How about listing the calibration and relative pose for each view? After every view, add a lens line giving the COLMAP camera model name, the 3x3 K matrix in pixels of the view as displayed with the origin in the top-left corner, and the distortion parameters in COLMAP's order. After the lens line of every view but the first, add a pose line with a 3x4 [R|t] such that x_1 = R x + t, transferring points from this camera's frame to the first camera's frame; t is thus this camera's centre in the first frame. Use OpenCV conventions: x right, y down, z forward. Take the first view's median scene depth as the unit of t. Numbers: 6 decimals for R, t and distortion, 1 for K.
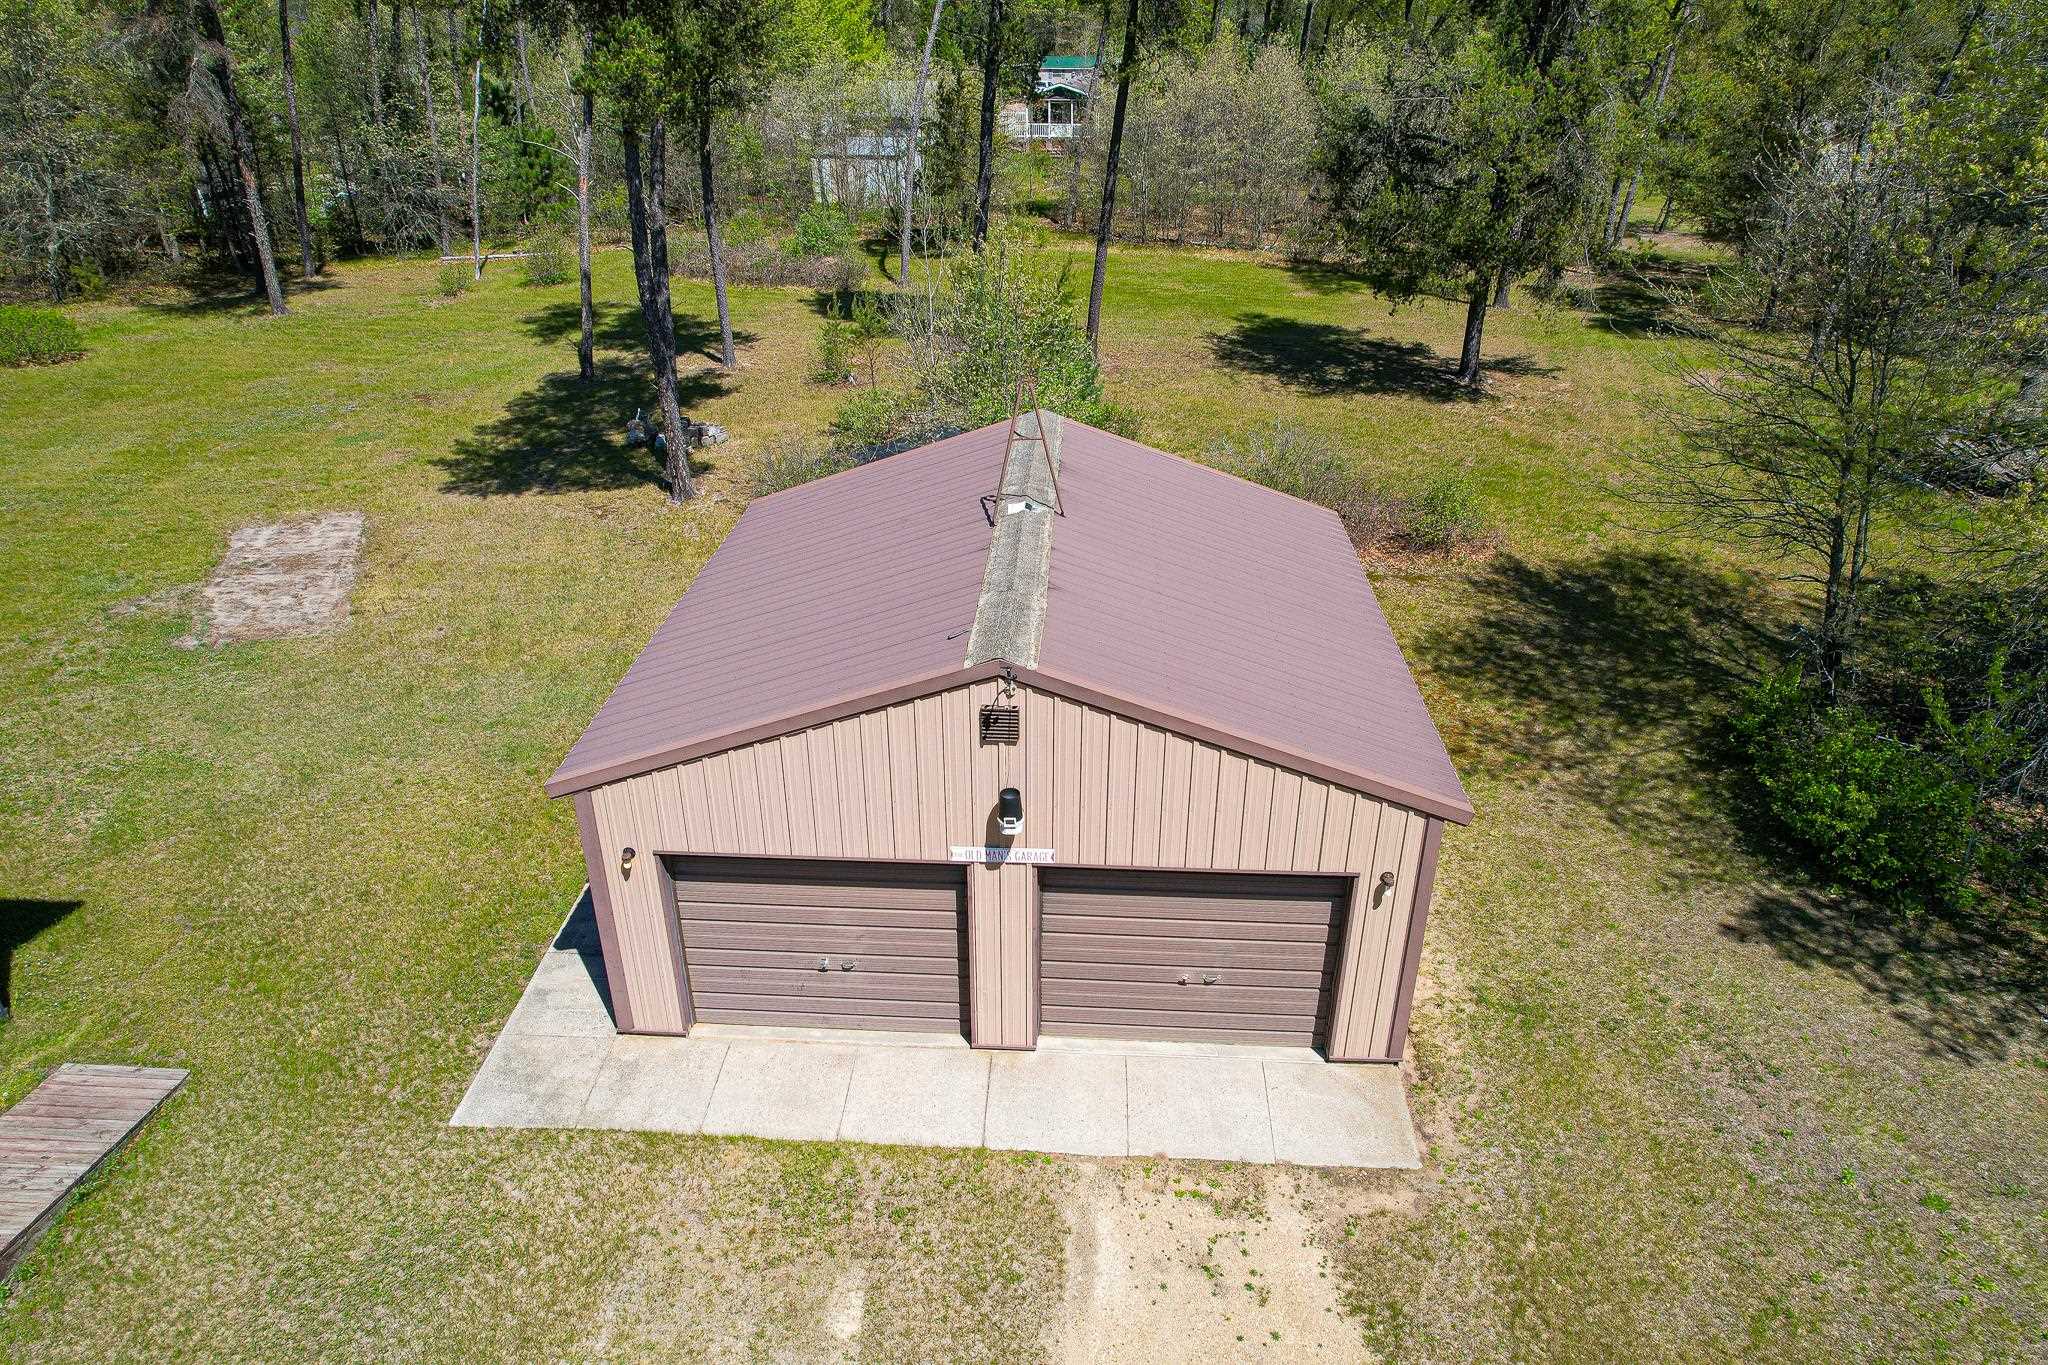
lens RADIAL K [[1307.7, 0, 1030.6], [0, 1307.7, 692.5], [0, 0, 1]] dist [-0.081179, 0.076281]
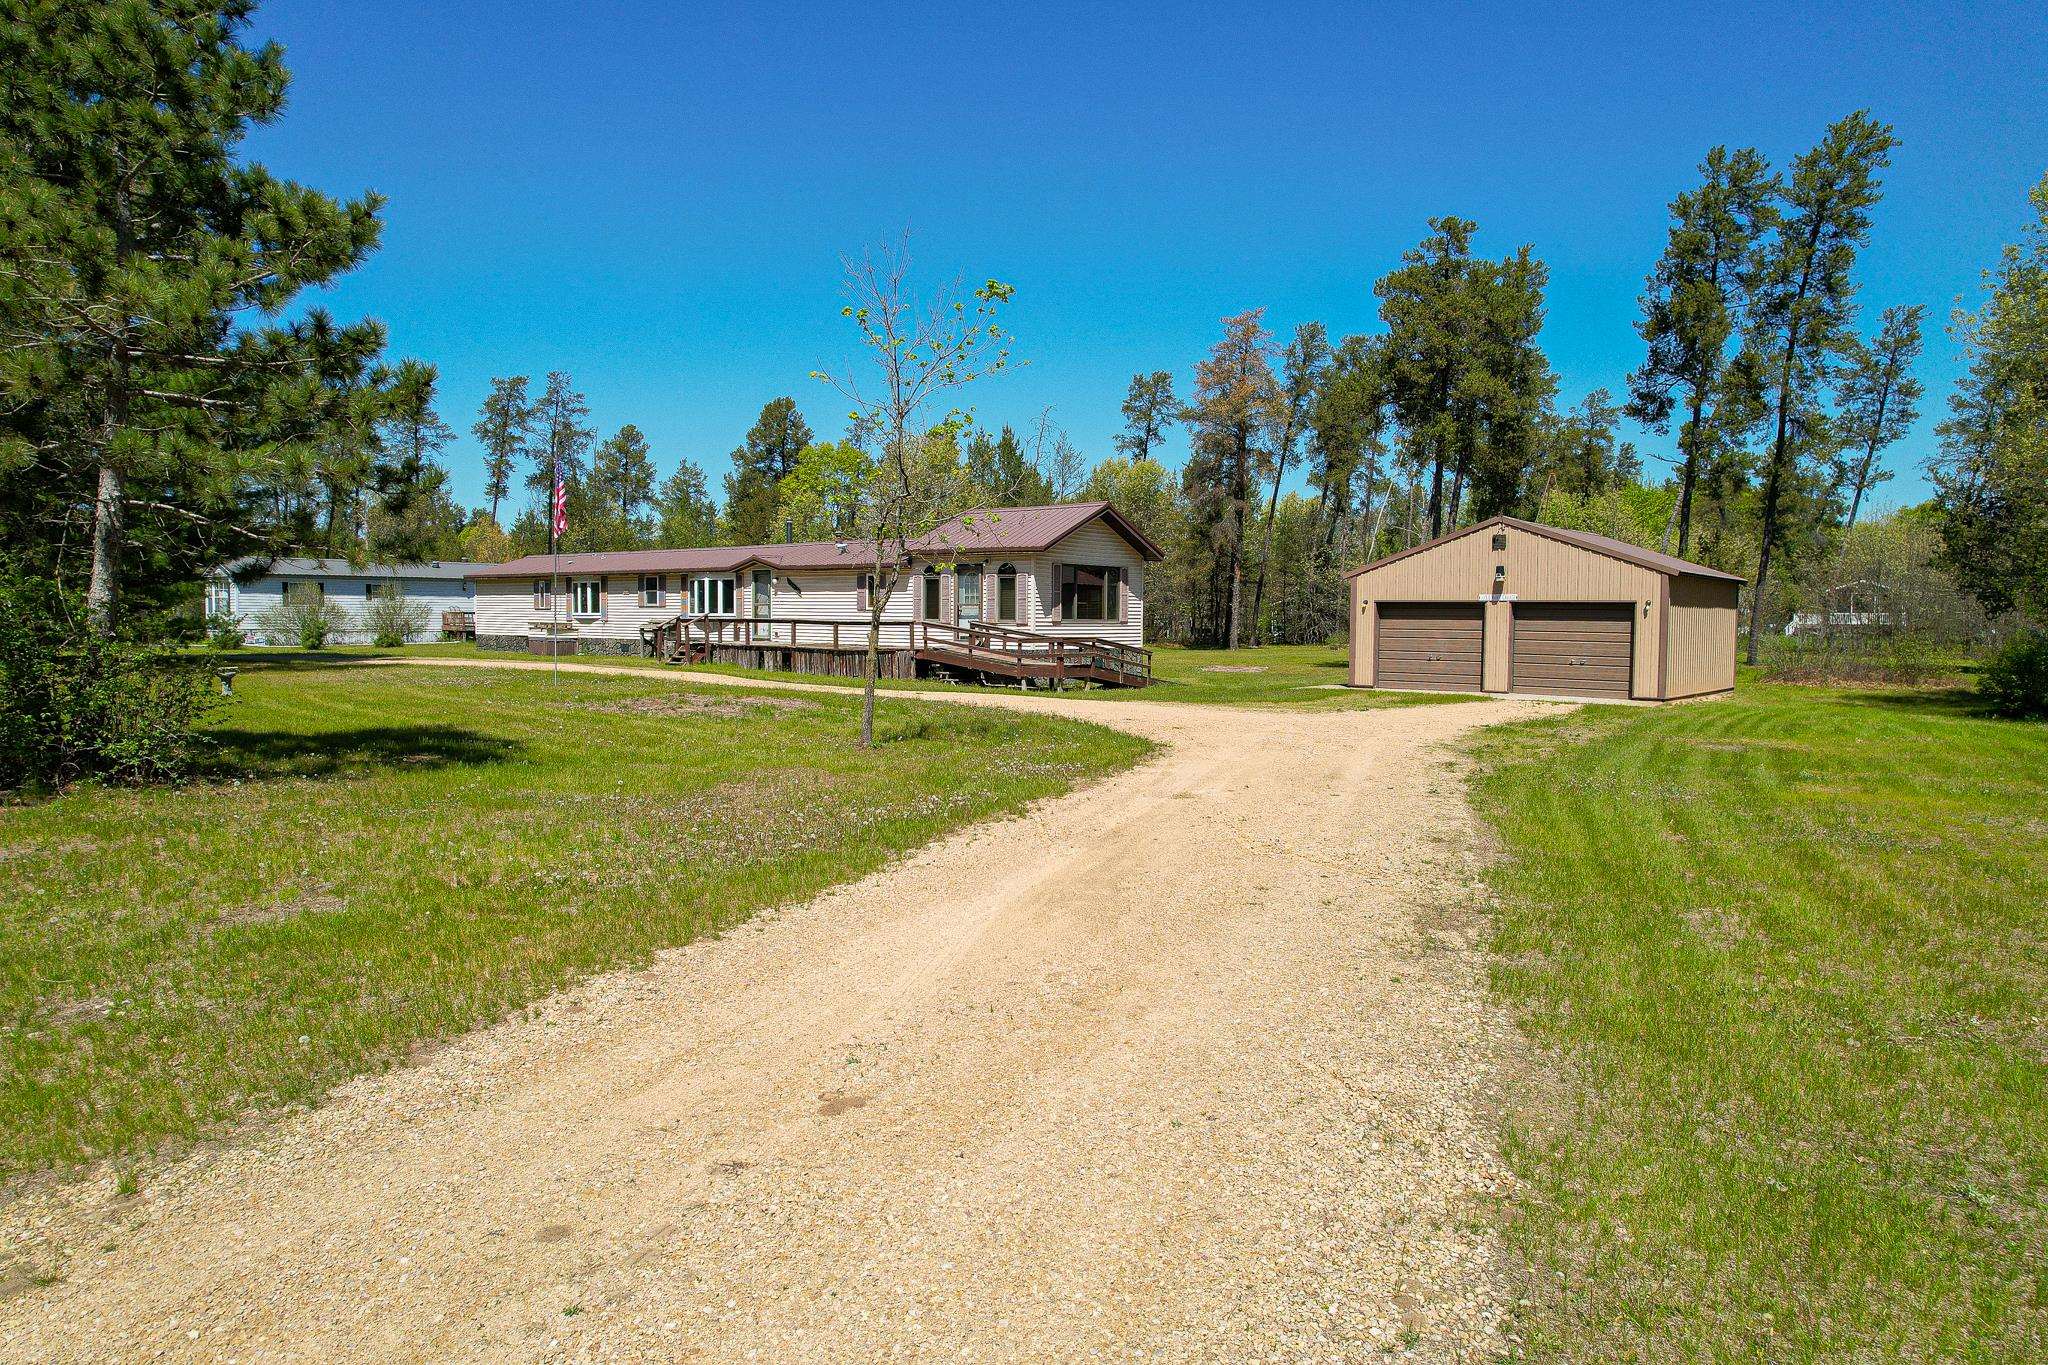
lens RADIAL K [[1307.7, 0, 1030.6], [0, 1307.7, 692.5], [0, 0, 1]] dist [-0.081179, 0.076281]
pose [[0.803611, 0.039468, -0.593845, 0.785546], [-0.280130, 0.905443, -0.318904, 1.403399], [0.525106, 0.422629, 0.738680, -1.373183]]
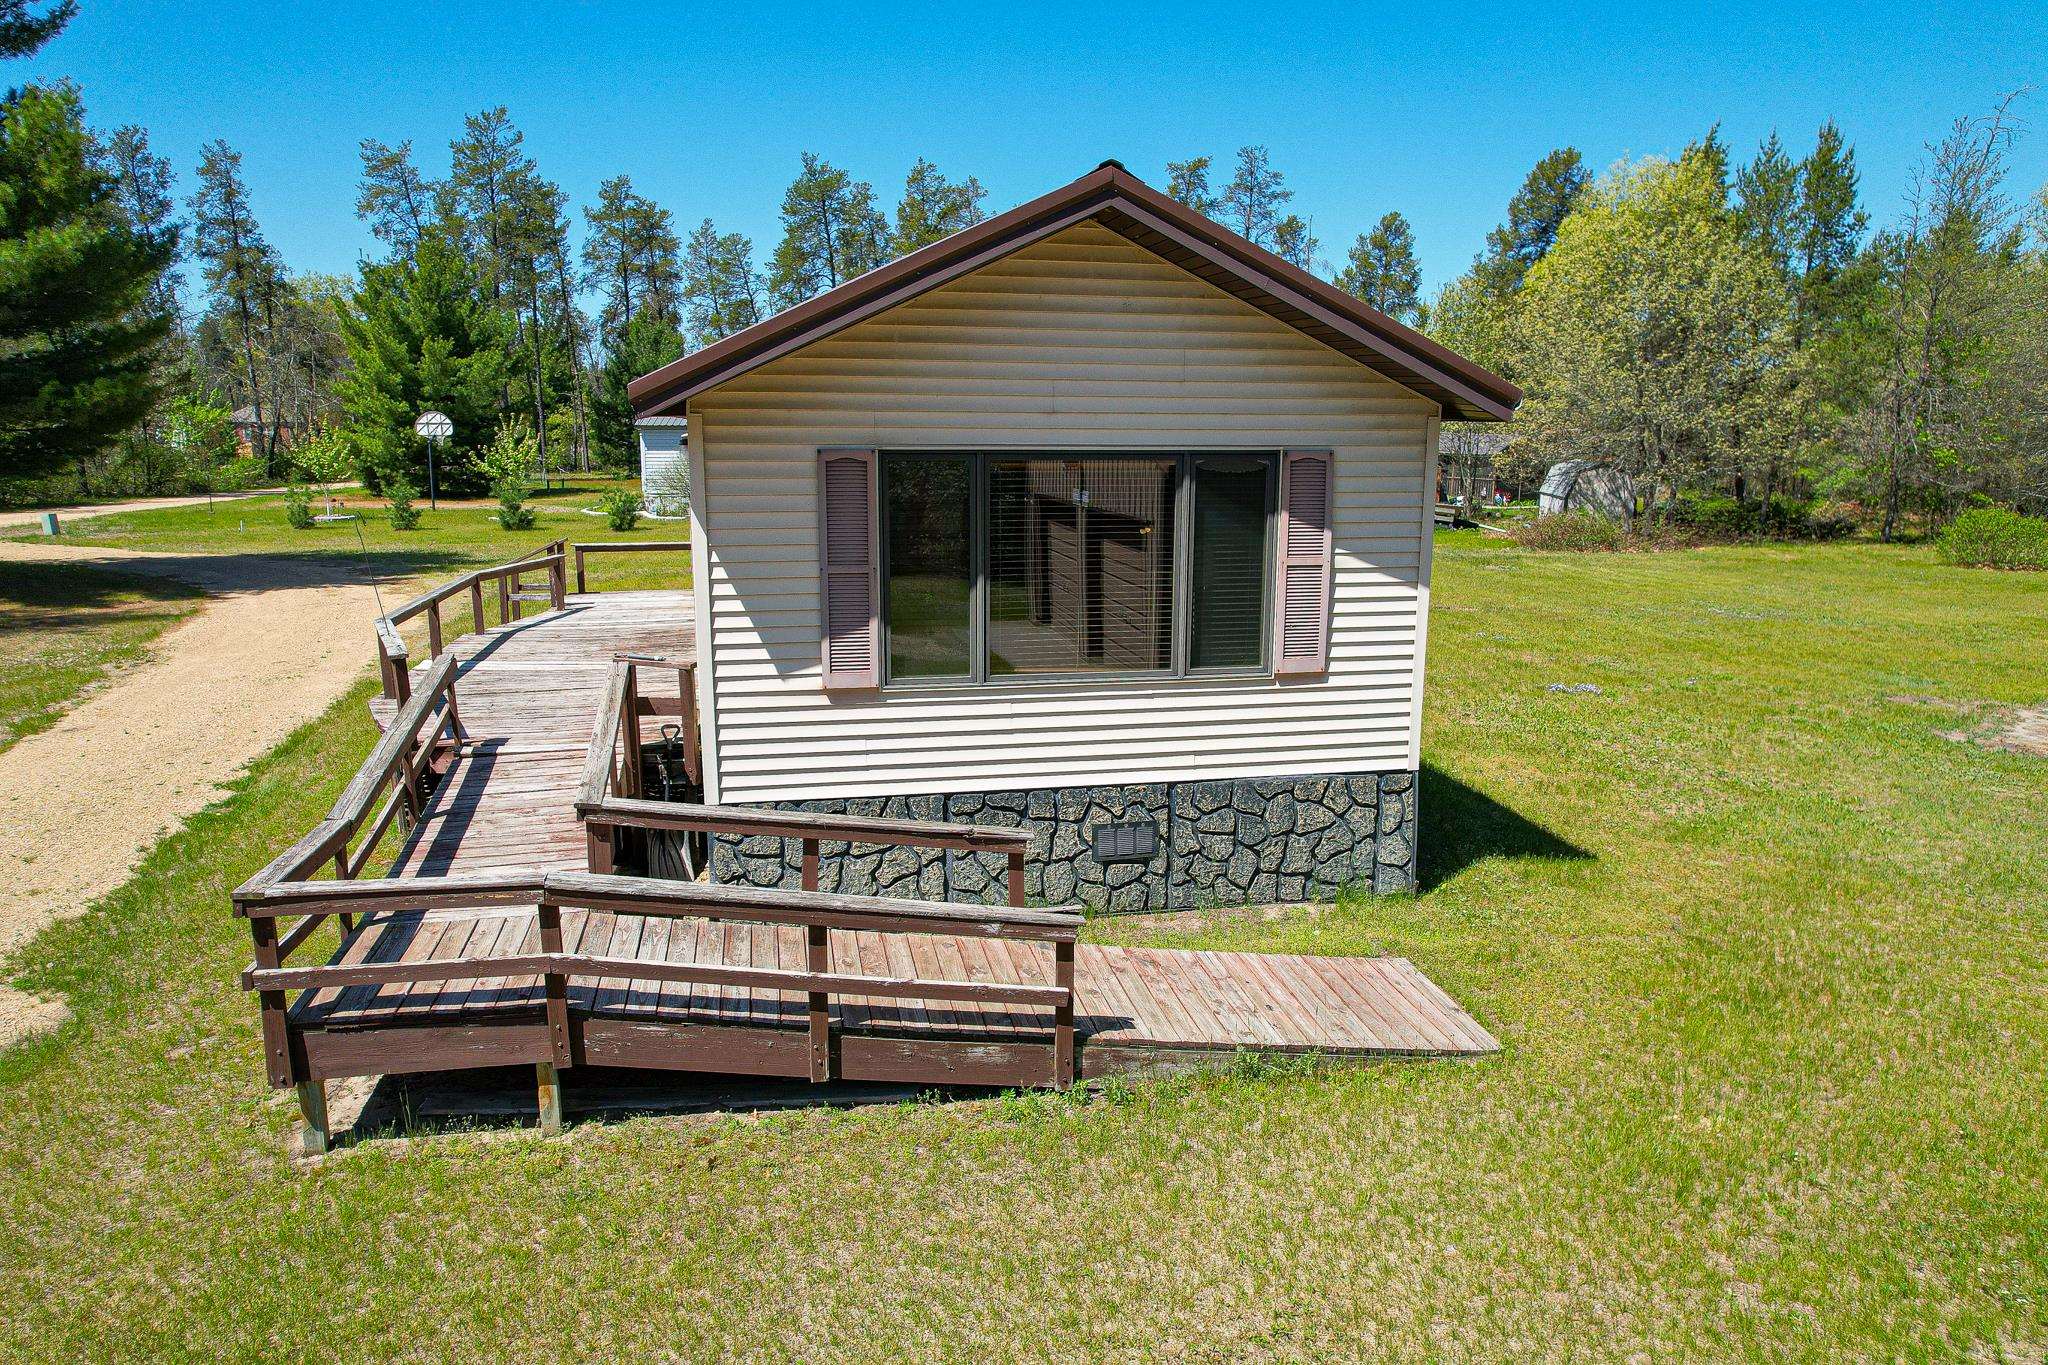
lens RADIAL K [[1307.7, 0, 1030.6], [0, 1307.7, 692.5], [0, 0, 1]] dist [-0.081179, 0.076281]
pose [[0.234753, 0.192080, -0.952888, -0.191869], [-0.452062, 0.889397, 0.067912, 0.222923], [0.860541, 0.414822, 0.295621, 0.613490]]
